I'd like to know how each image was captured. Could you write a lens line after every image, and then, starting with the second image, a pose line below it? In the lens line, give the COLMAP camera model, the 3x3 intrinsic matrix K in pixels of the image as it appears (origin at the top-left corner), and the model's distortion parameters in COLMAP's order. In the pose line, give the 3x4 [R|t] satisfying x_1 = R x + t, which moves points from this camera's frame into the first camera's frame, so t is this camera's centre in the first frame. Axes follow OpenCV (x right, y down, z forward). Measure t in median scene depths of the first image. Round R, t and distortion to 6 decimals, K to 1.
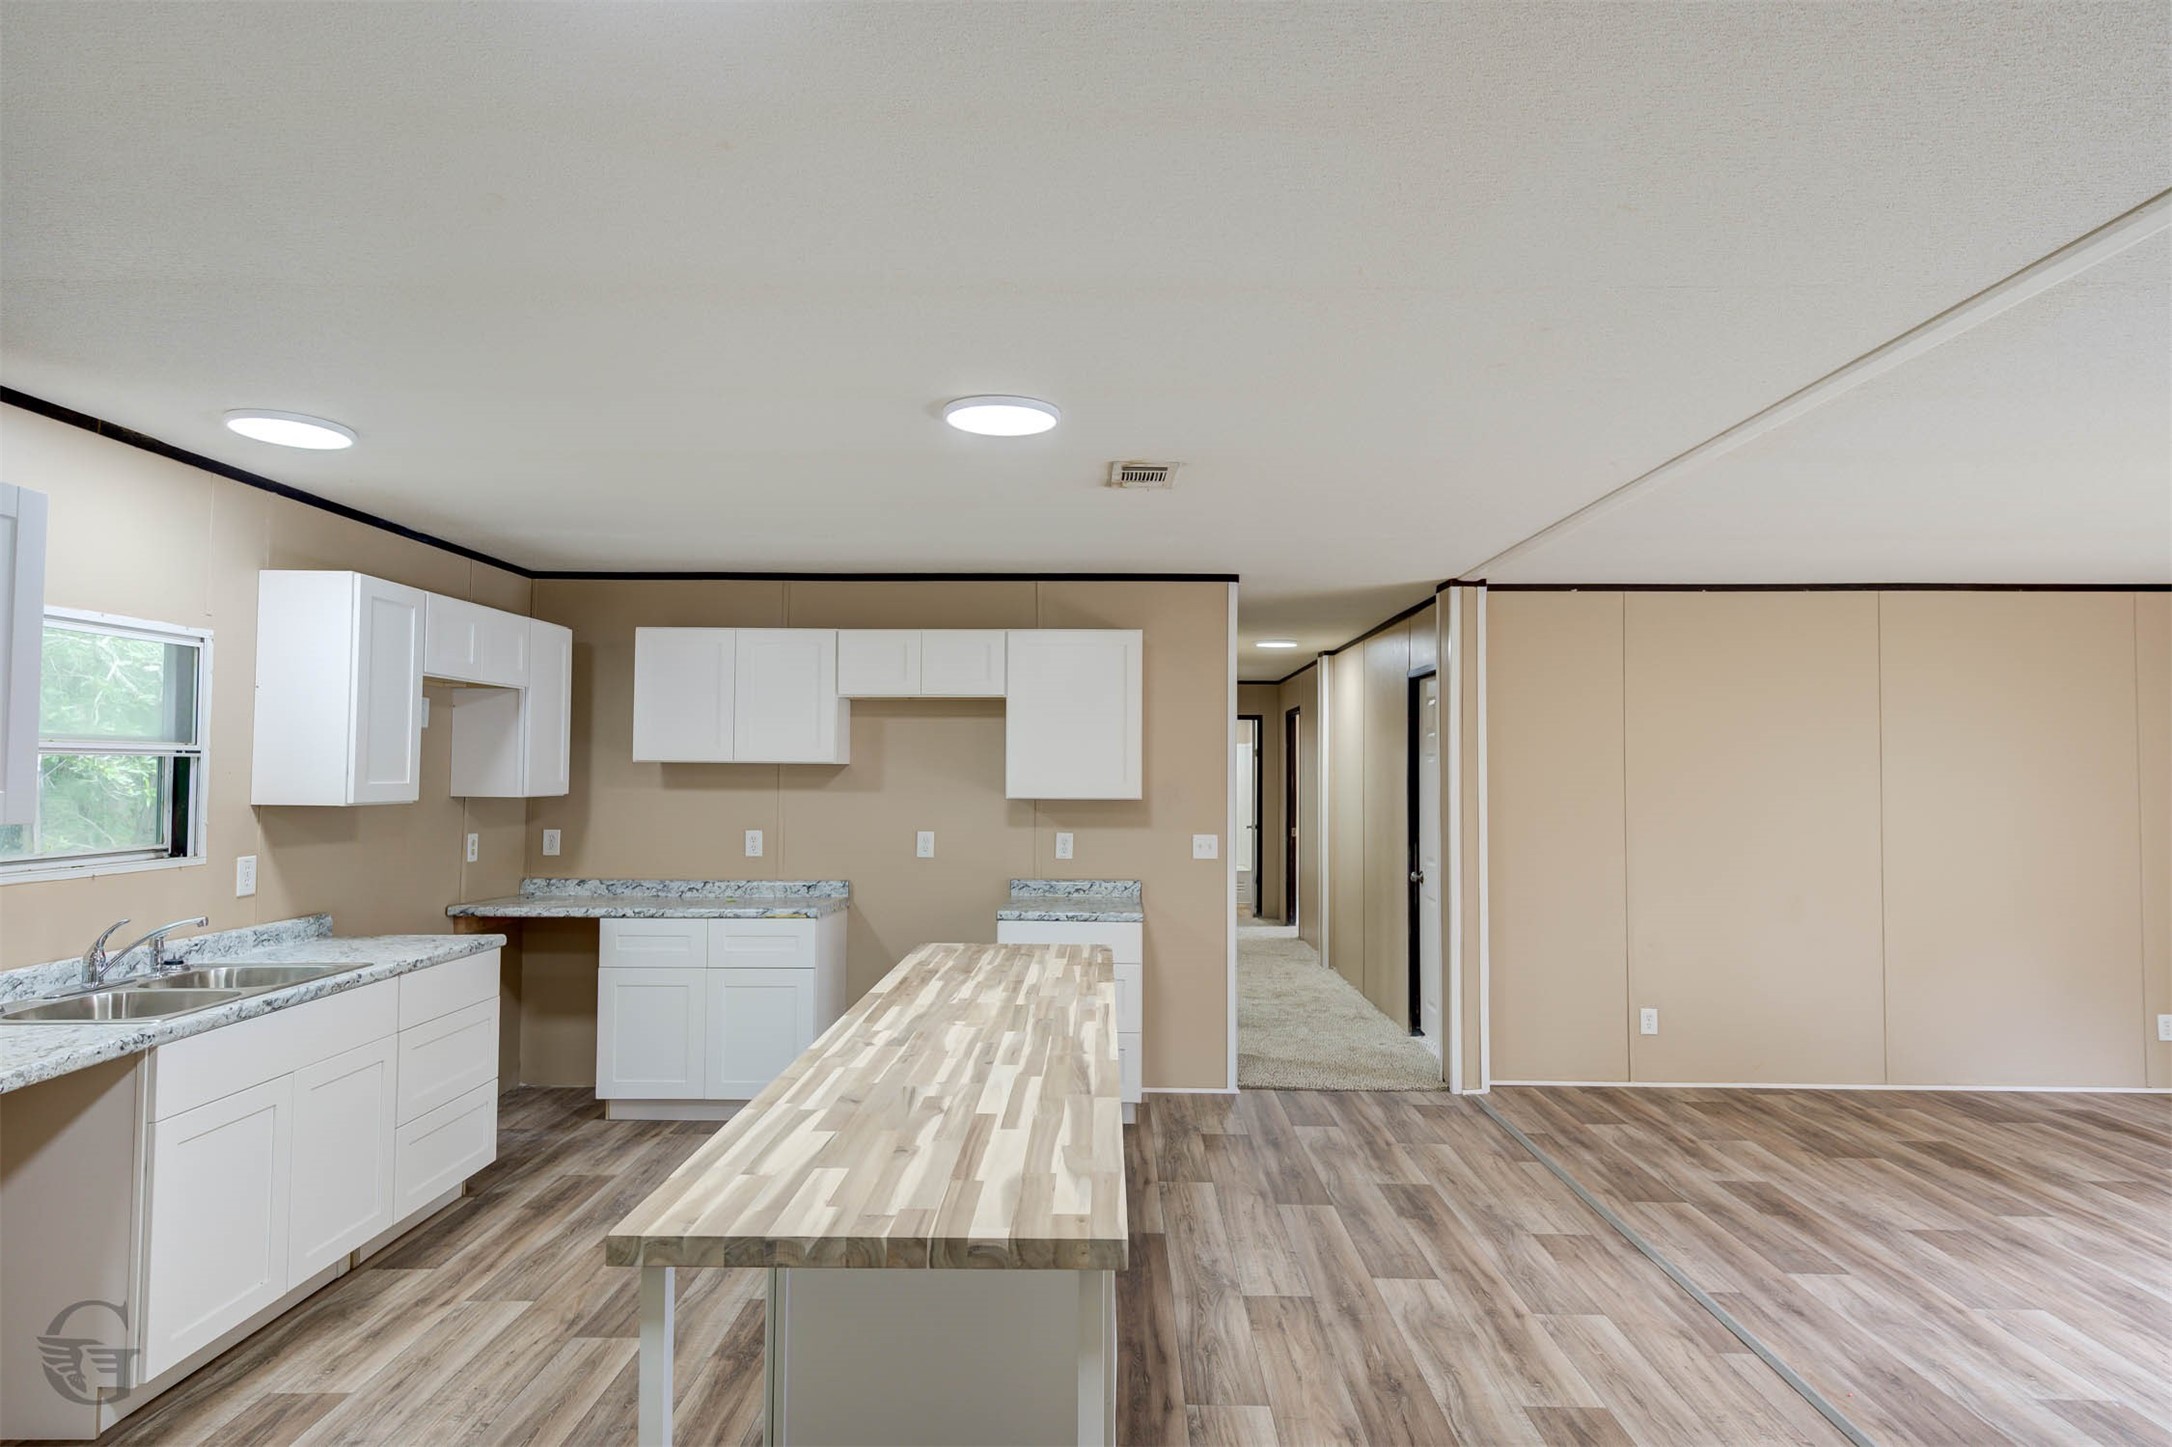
lens RADIAL K [[1165.1, 0, 1096.6], [0, 1165.1, 766.4], [0, 0, 1]] dist [0.012646, -0.001526]
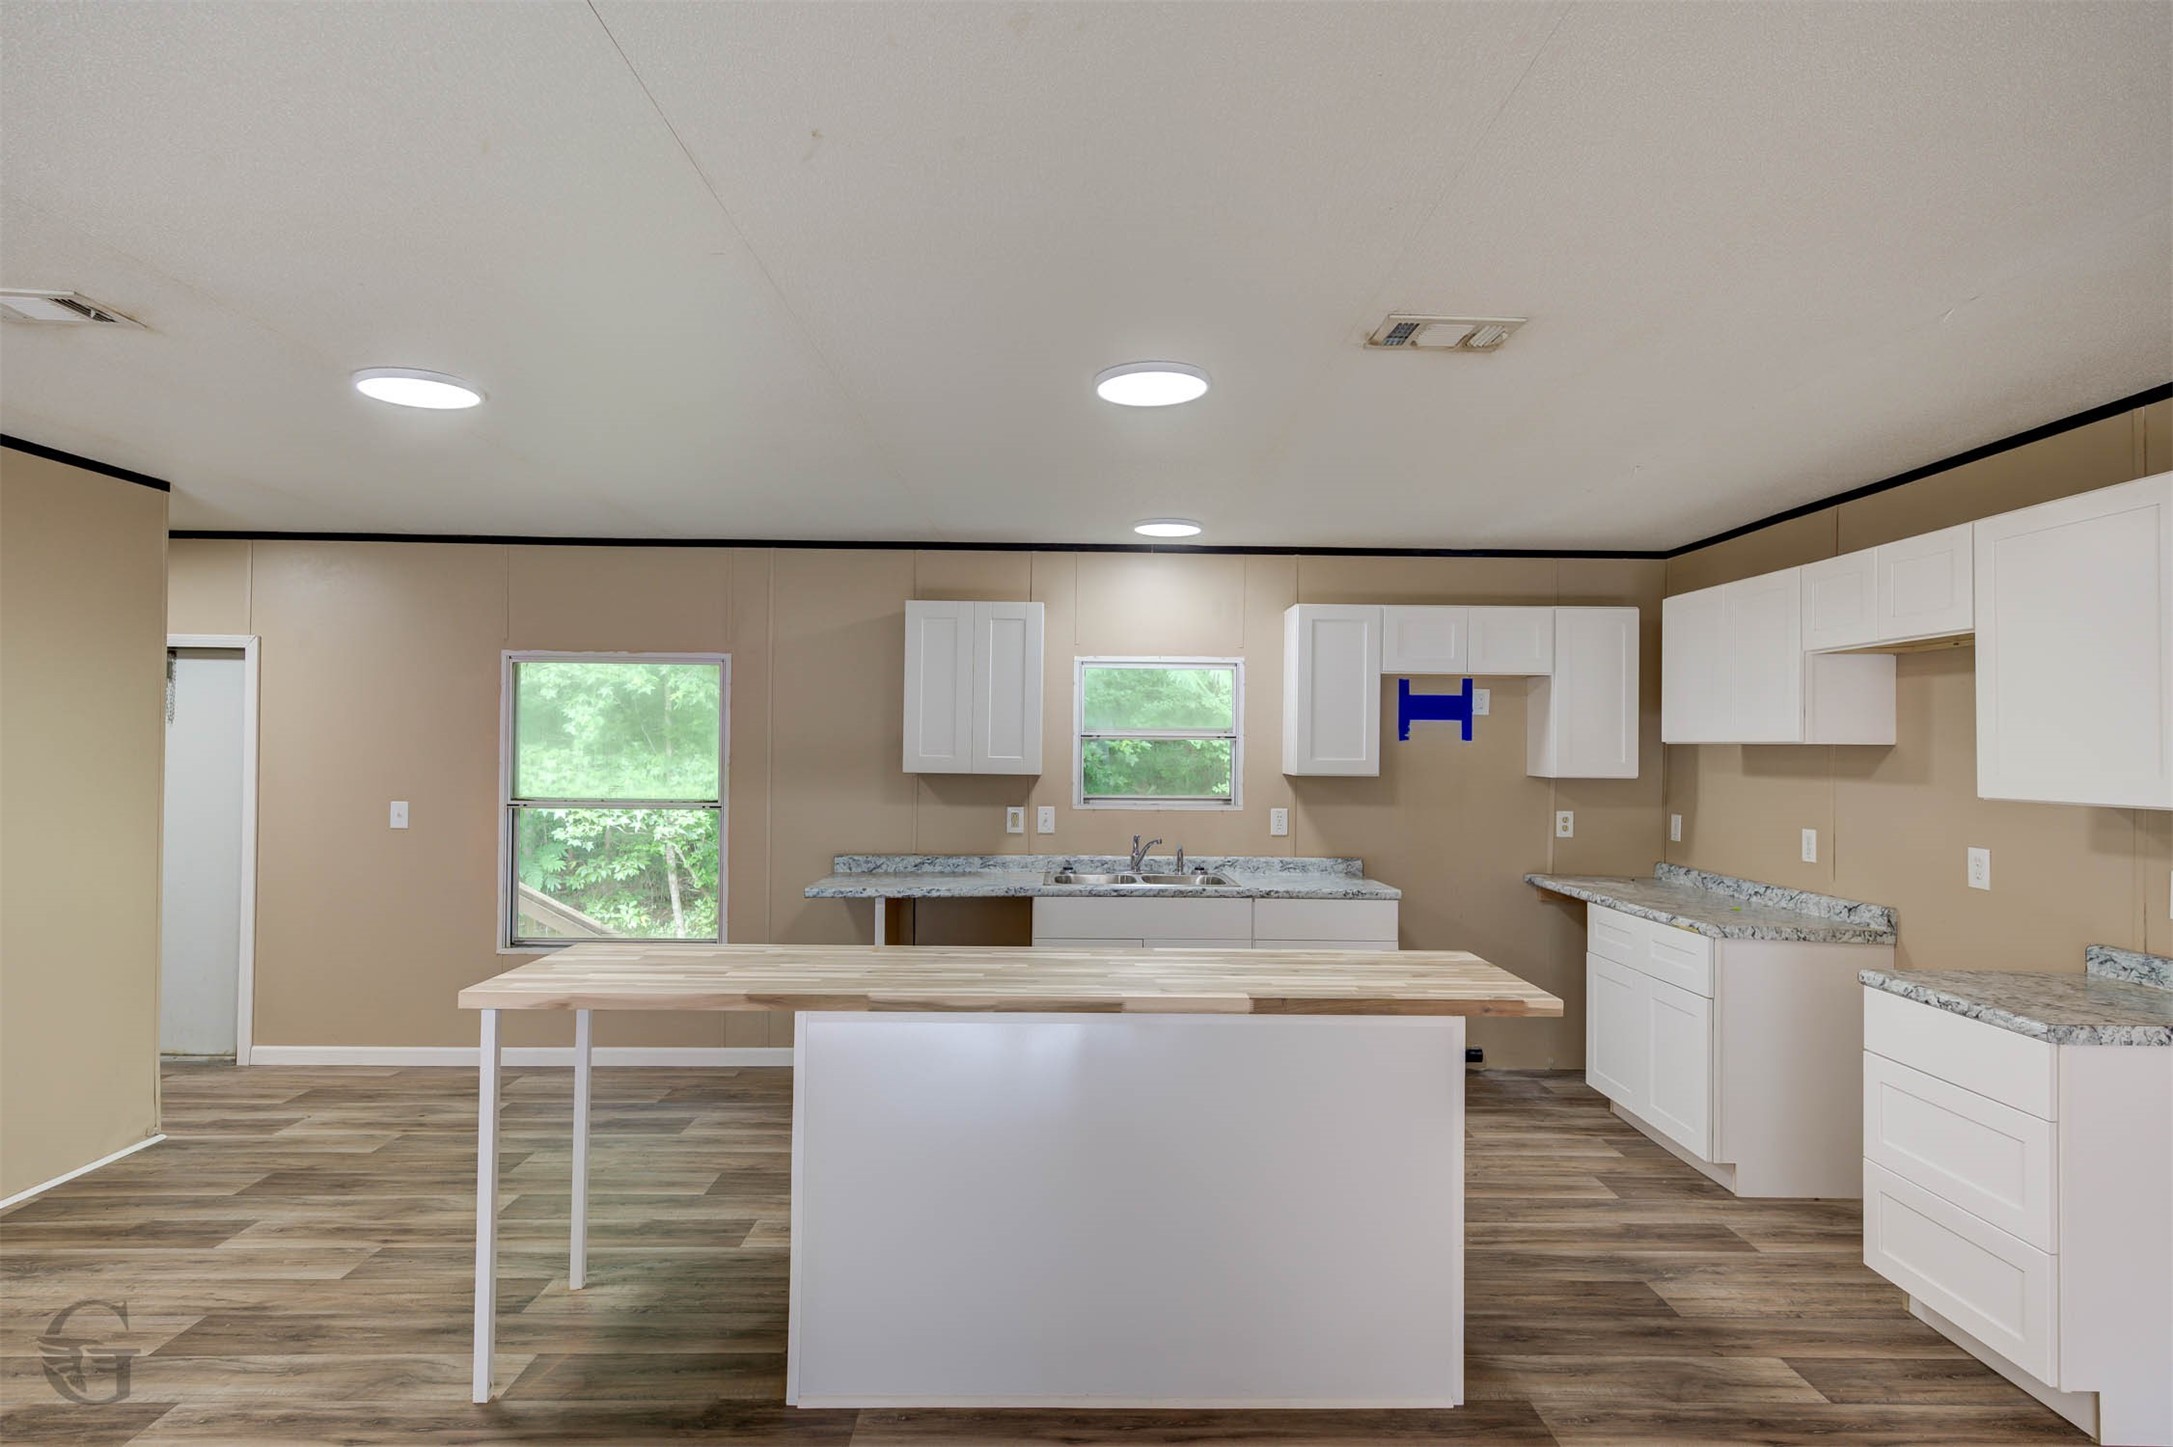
lens RADIAL K [[1165.6, 0, 1088.8], [0, 1165.6, 738.3], [0, 0, 1]] dist [0.012646, -0.001526]
pose [[0.027518, -0.012160, -0.999547, 0.514832], [-0.004664, 0.999914, -0.012292, 0.005598], [0.999610, 0.005000, 0.027459, 0.514139]]
